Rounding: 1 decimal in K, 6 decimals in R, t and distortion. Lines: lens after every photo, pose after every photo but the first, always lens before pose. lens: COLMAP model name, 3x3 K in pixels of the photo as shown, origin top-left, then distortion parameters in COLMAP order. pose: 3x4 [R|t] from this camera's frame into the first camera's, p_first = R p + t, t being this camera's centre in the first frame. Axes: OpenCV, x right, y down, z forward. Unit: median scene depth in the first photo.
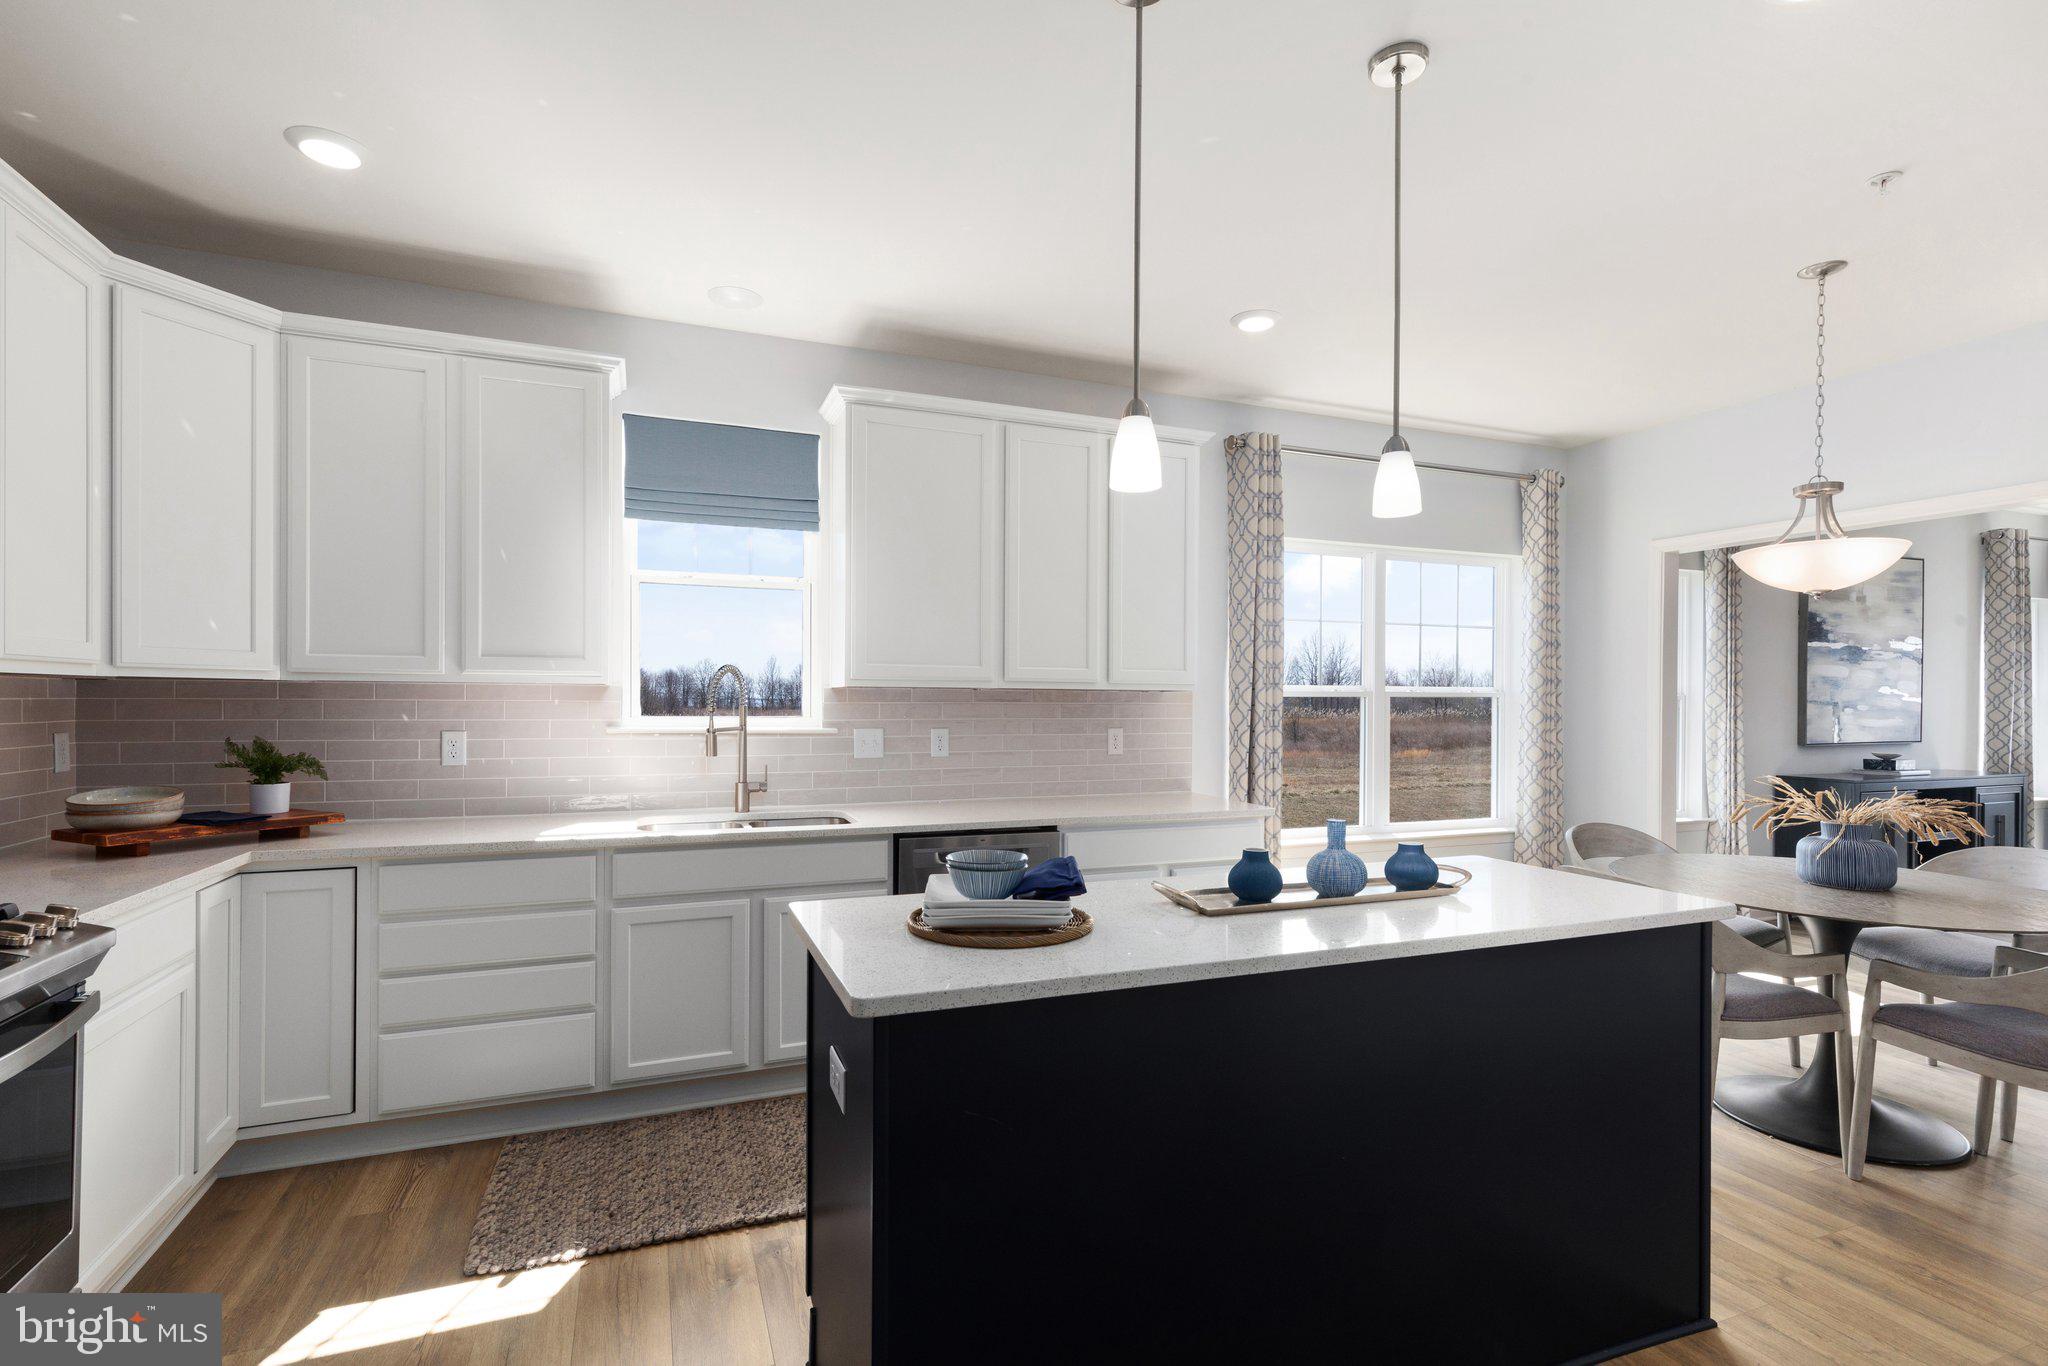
lens RADIAL K [[960.6, 0, 1027.1], [0, 960.6, 696.5], [0, 0, 1]] dist [-0.000244, -0.000048]
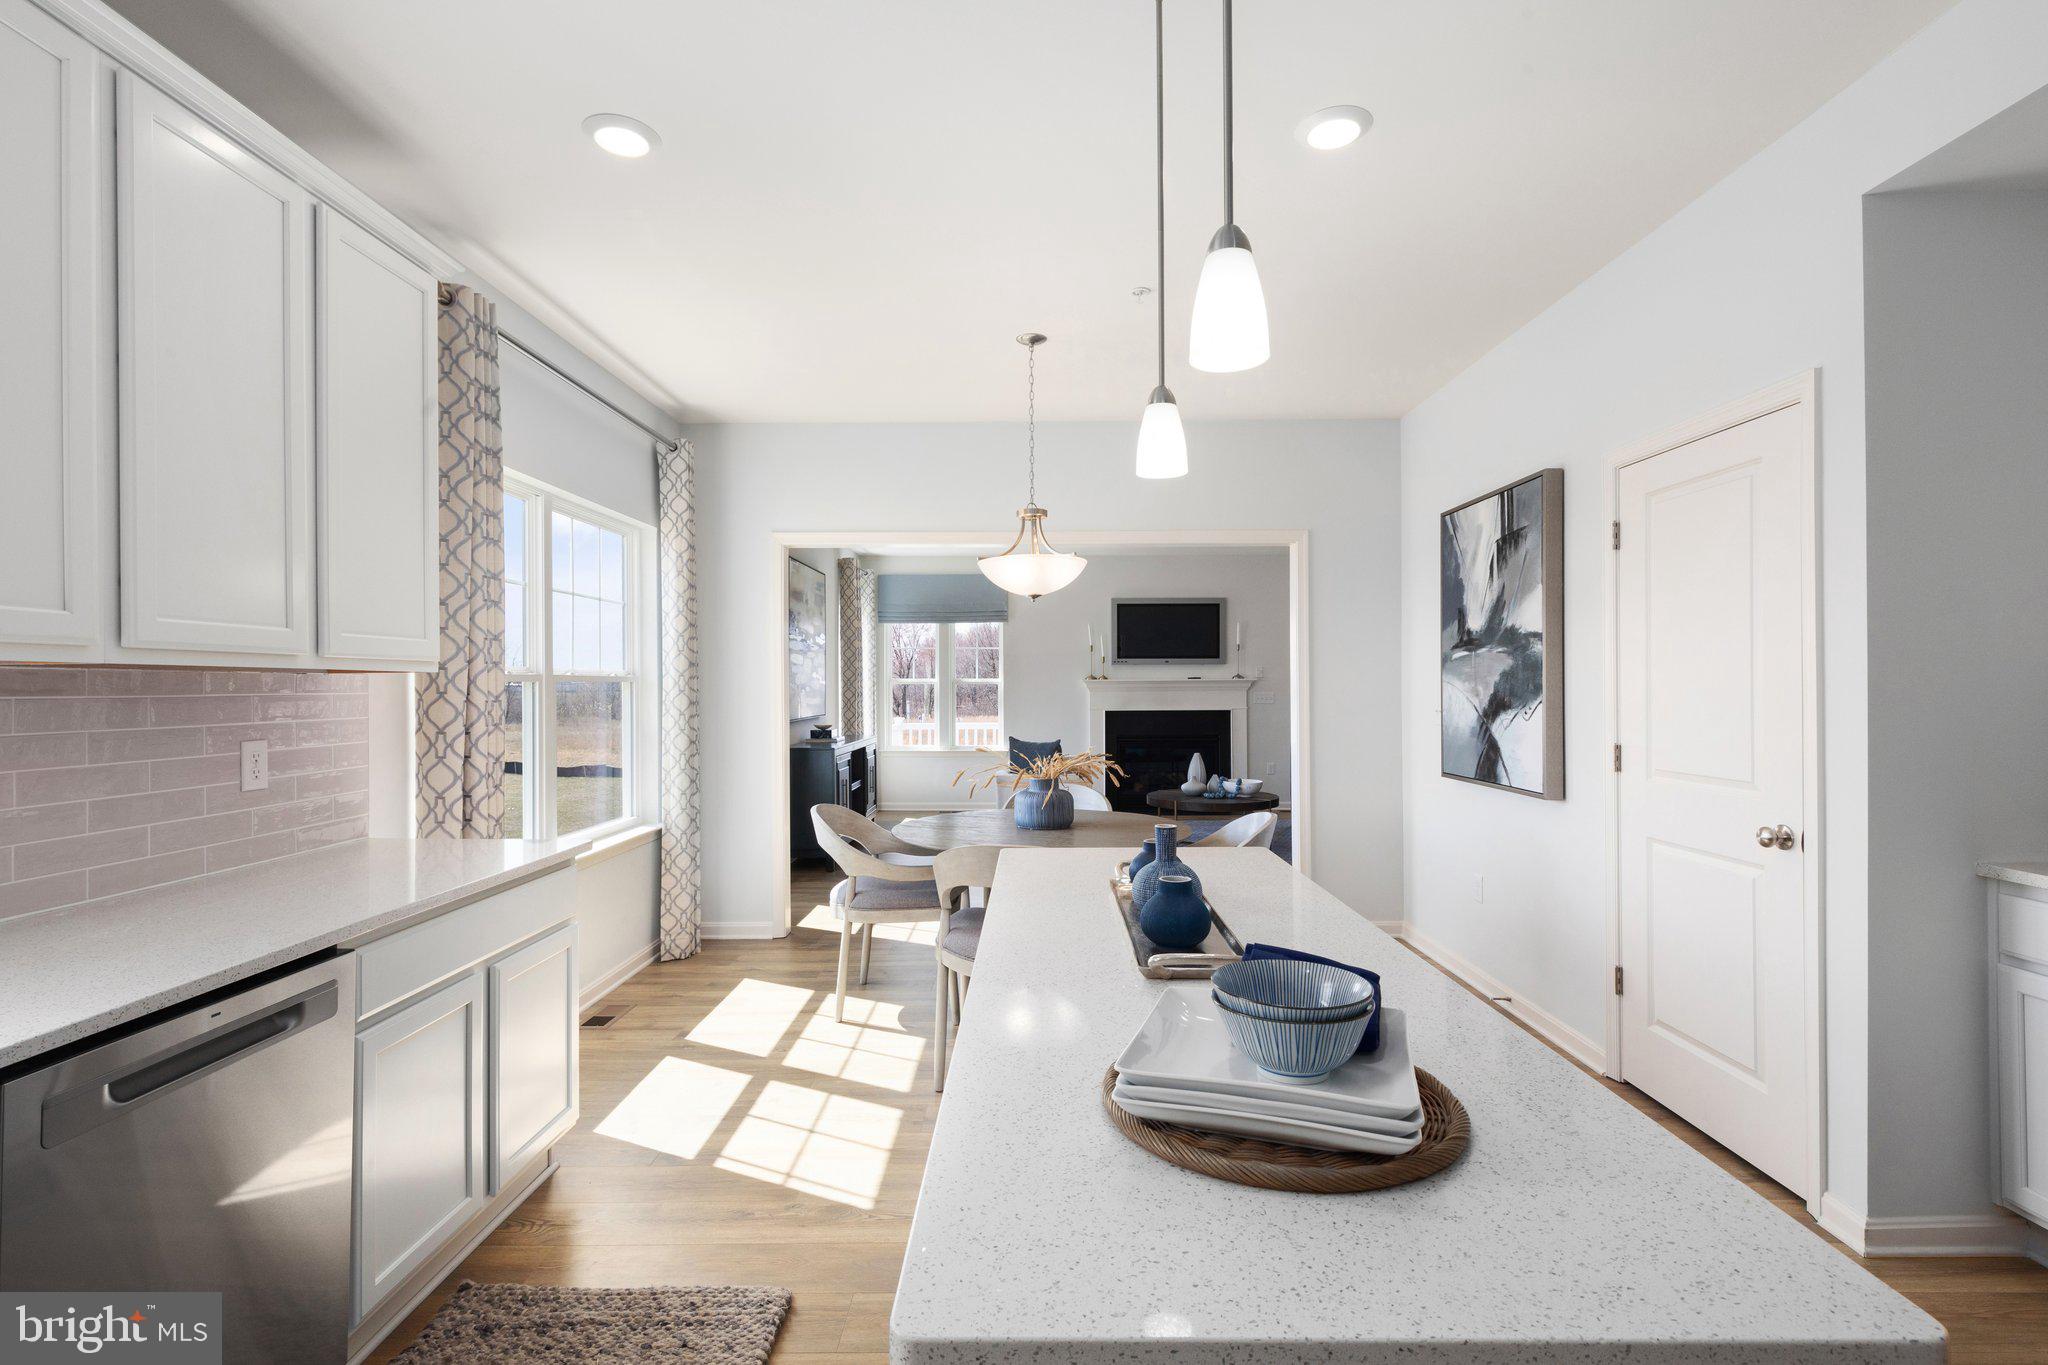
lens RADIAL K [[964.2, 0, 1016.3], [0, 964.2, 680.4], [0, 0, 1]] dist [0.026271, 0.000003]
pose [[0.369016, -0.003652, 0.929416, -0.256178], [0.008854, 0.999961, 0.000414, 0.002676], [-0.929381, 0.008077, 0.369034, 0.391328]]
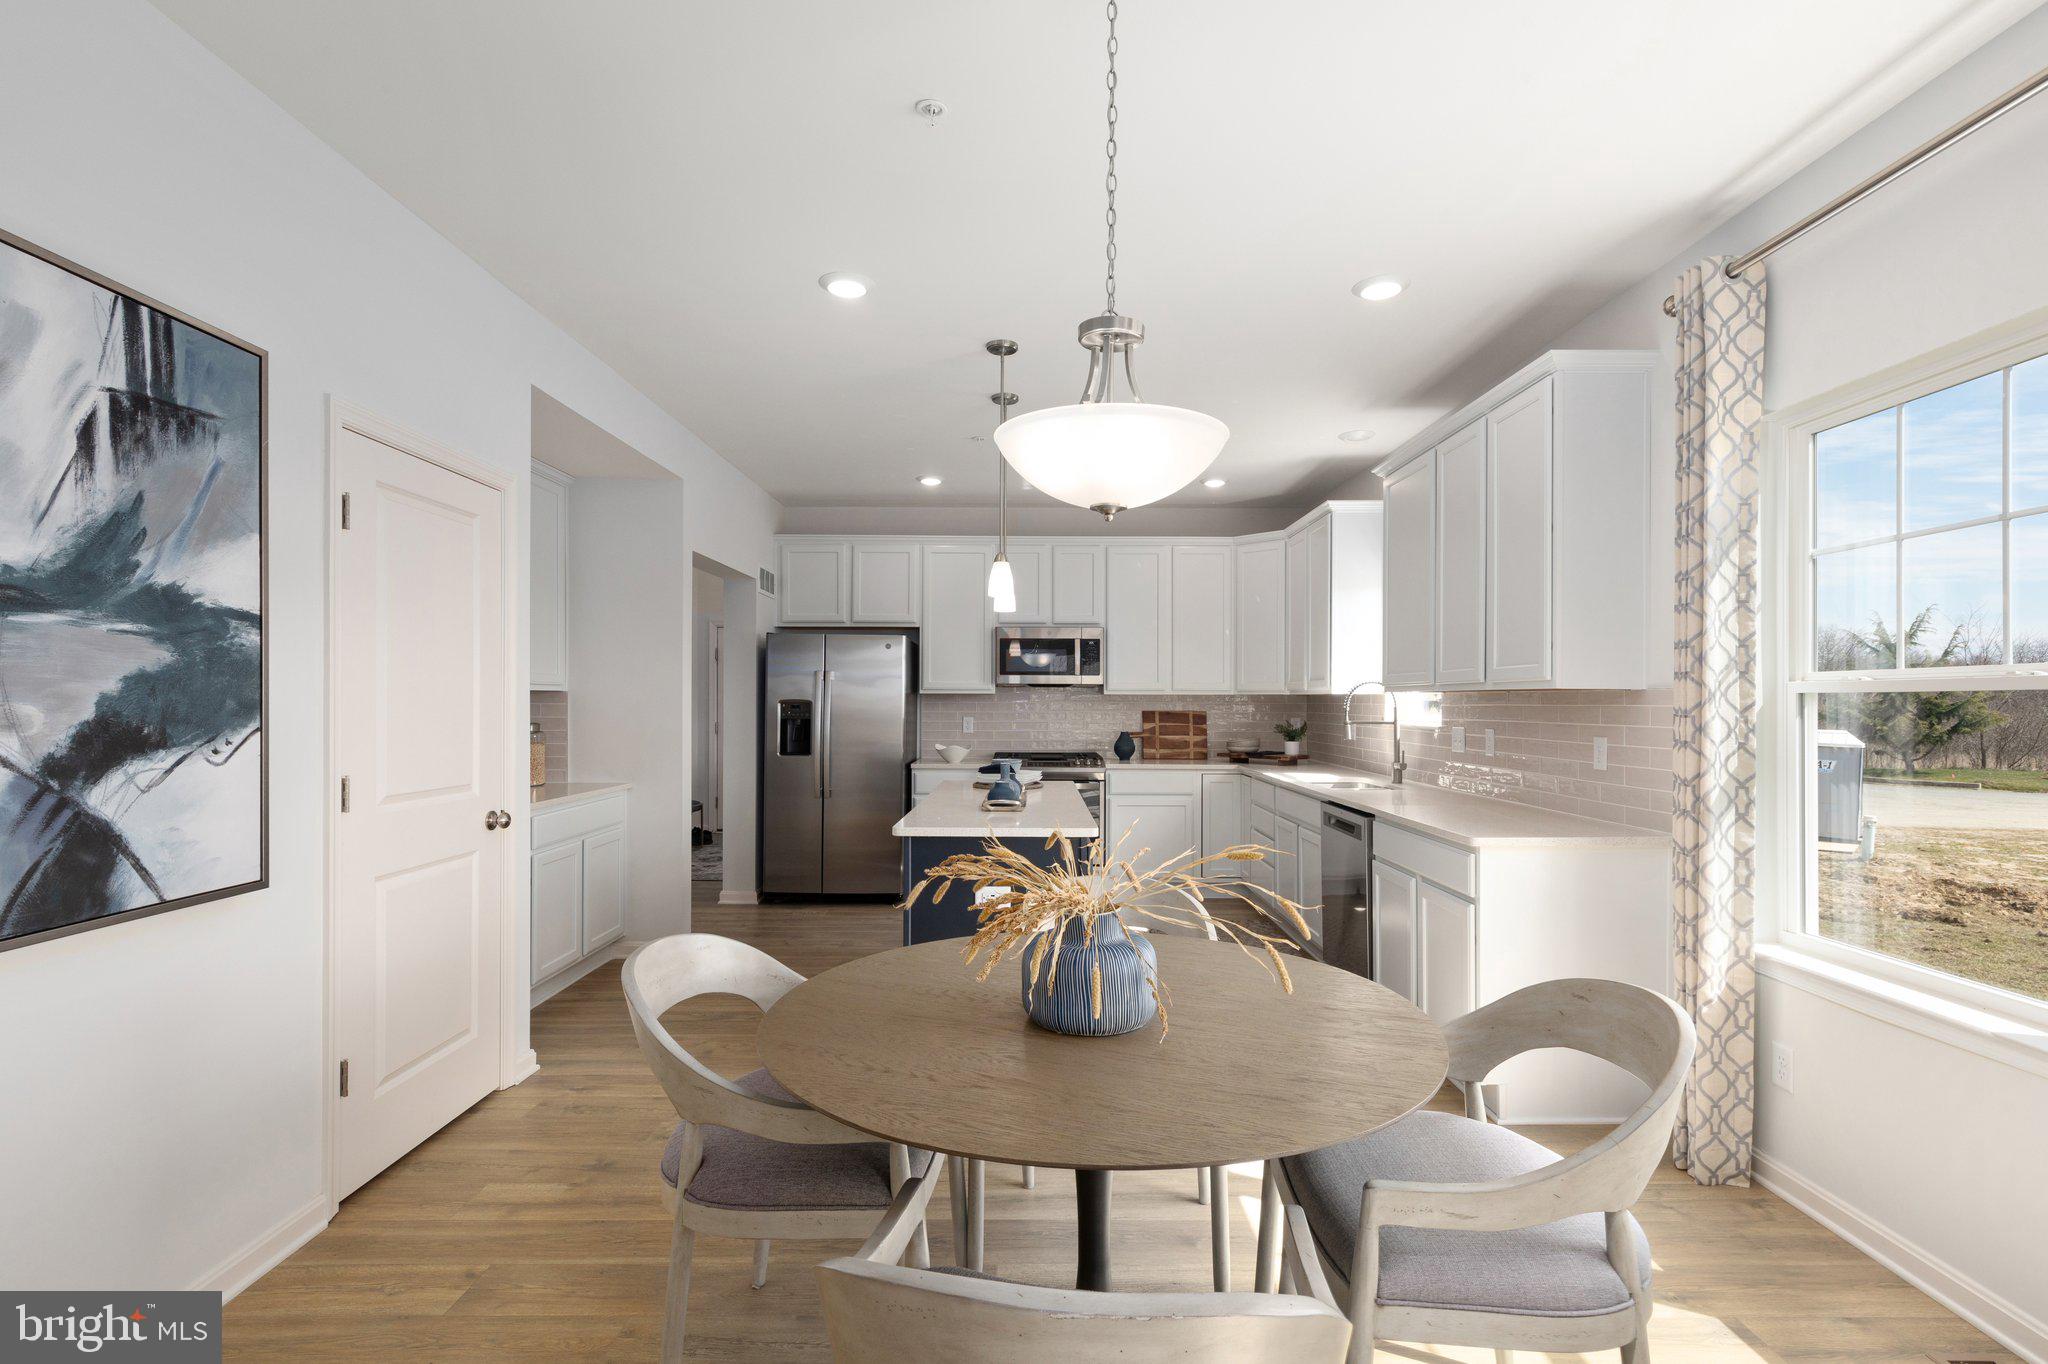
lens RADIAL K [[960.6, 0, 1027.1], [0, 960.6, 695.5], [0, 0, 1]] dist [-0.000244, -0.000048]
pose [[-0.346228, -0.012957, -0.938061, 0.980322], [-0.005956, 0.999915, -0.011613, 0.011020], [0.938132, 0.001566, -0.346275, 0.814533]]
